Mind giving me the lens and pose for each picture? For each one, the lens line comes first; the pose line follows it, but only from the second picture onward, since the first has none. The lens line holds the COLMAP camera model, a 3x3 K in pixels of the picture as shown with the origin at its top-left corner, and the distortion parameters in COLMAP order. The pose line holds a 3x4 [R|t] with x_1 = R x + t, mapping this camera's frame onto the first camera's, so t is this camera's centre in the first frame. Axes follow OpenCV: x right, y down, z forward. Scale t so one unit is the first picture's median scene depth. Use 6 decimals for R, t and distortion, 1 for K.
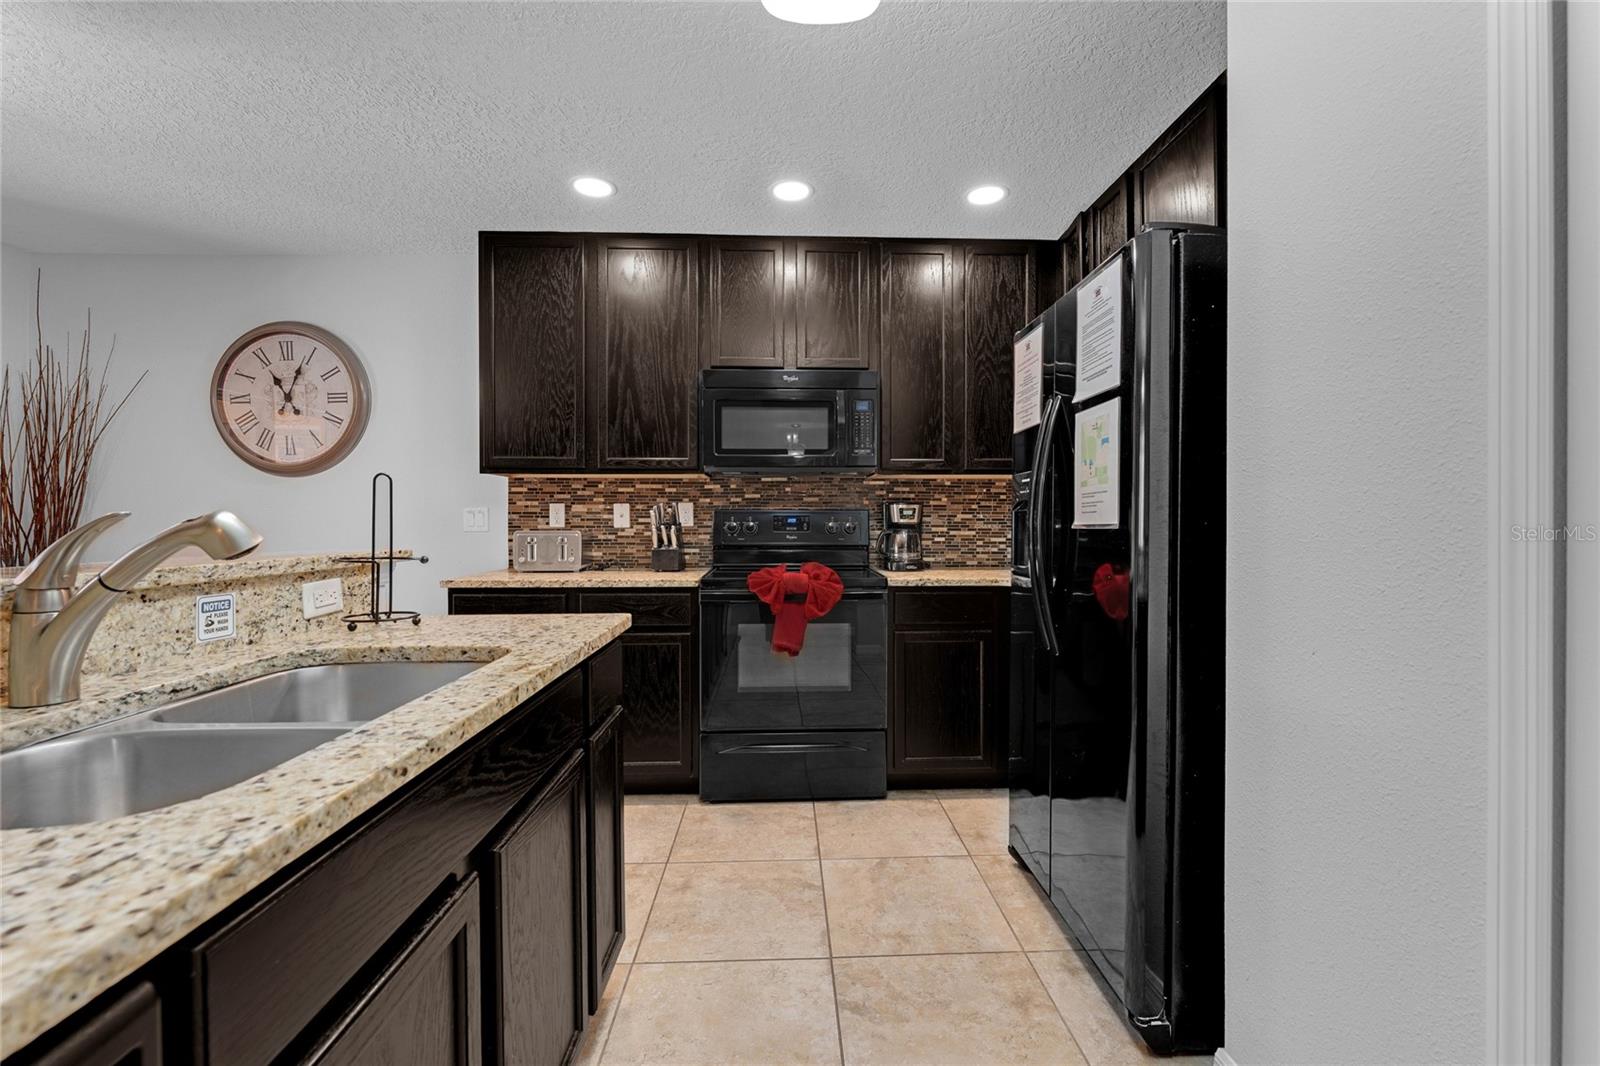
lens RADIAL K [[654.3, 0, 801.4], [0, 654.3, 528.7], [0, 0, 1]] dist [-0.002351, -0.000369]
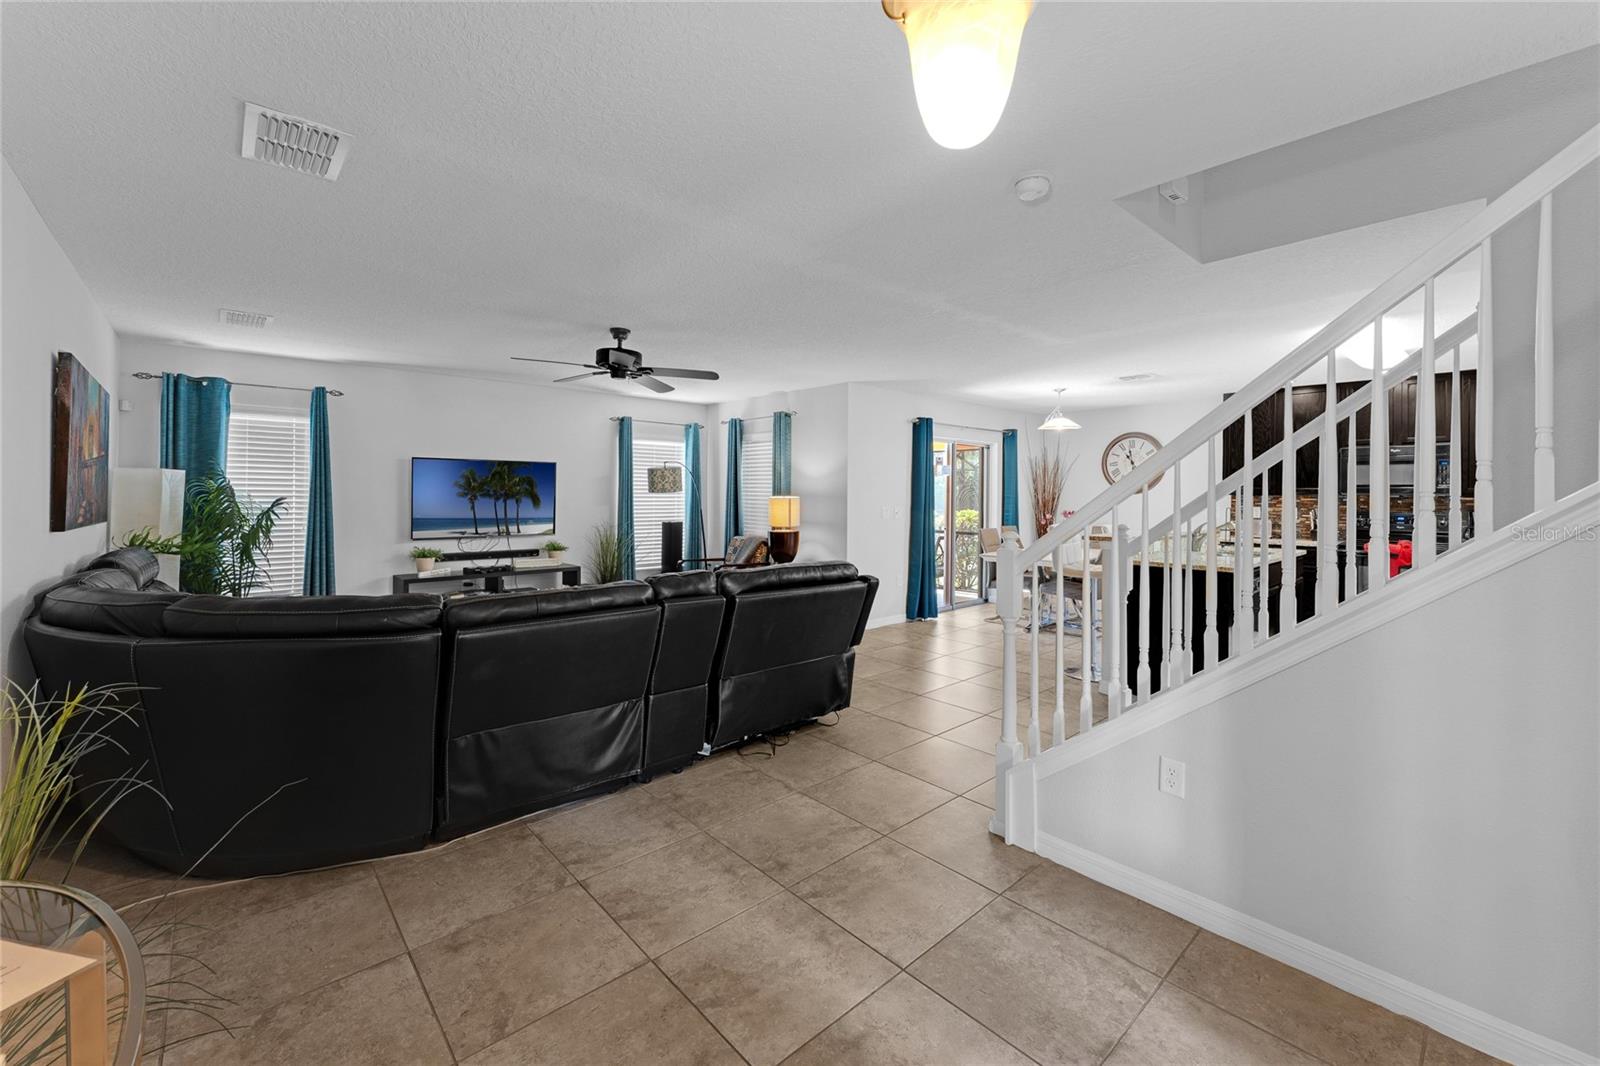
lens RADIAL K [[654.3, 0, 793.1], [0, 654.3, 490.7], [0, 0, 1]] dist [-0.002351, -0.000369]
pose [[0.622029, 0.003110, -0.782988, 0.423178], [-0.013389, 0.999888, -0.006665, -0.065283], [0.782880, 0.014629, 0.622001, -1.787943]]
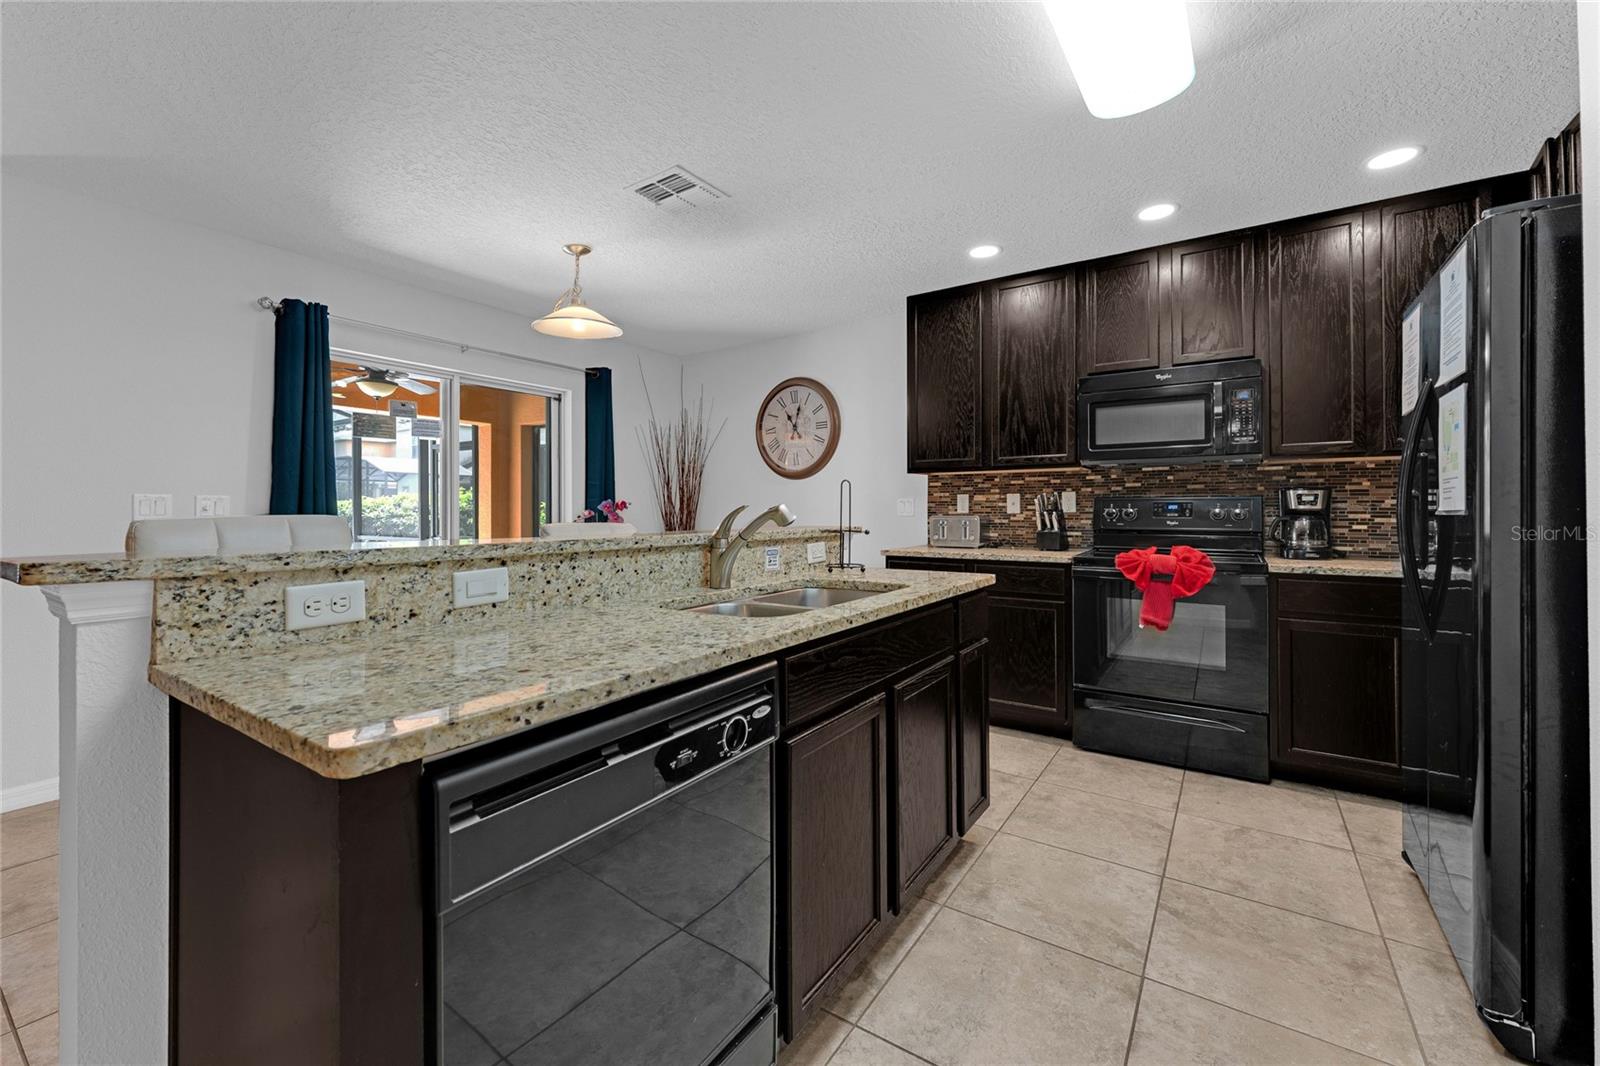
lens RADIAL K [[654.3, 0, 801.2], [0, 654.3, 510.3], [0, 0, 1]] dist [-0.002351, -0.000369]
pose [[0.800074, -0.000443, -0.599901, 0.157111], [-0.004497, 0.999967, -0.006736, 0.002652], [0.599885, 0.008088, 0.800046, -0.234845]]
